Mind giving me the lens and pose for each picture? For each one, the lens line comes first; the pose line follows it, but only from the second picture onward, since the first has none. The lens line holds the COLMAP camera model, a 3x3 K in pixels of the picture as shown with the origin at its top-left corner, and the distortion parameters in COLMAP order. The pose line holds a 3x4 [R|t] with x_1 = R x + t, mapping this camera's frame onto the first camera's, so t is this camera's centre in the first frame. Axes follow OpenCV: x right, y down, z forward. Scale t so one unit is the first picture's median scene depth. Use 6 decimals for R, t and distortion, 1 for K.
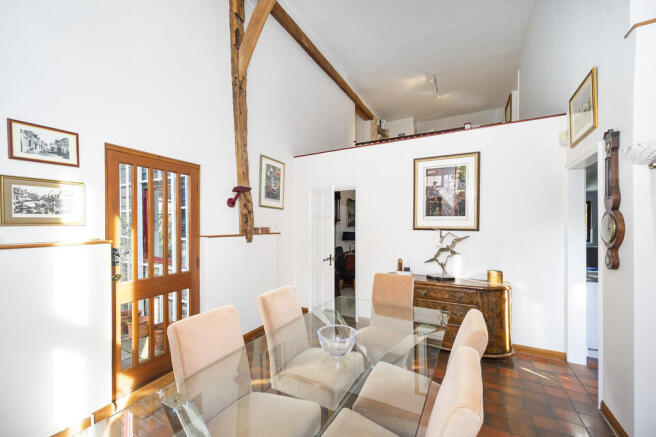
lens RADIAL K [[269.6, 0, 327.9], [0, 269.6, 211.3], [0, 0, 1]] dist [0.002469, 0.000555]
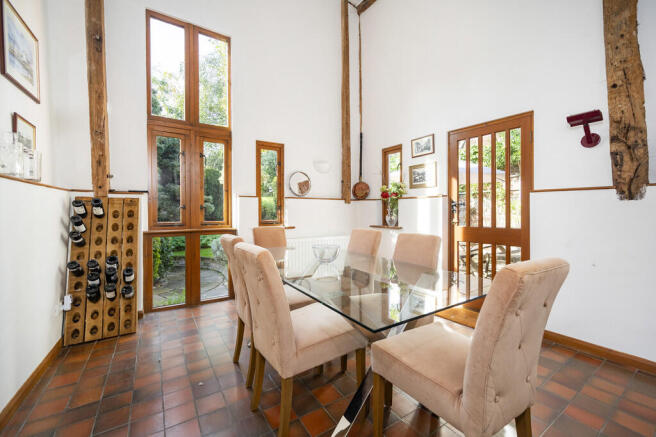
lens RADIAL K [[269.6, 0, 327.9], [0, 269.6, 211.3], [0, 0, 1]] dist [0.002469, 0.000555]
pose [[-0.478637, 0.009588, -0.877961, 0.903917], [0.049544, 0.998642, -0.016104, 0.199514], [0.876614, -0.051206, -0.478462, 1.208423]]
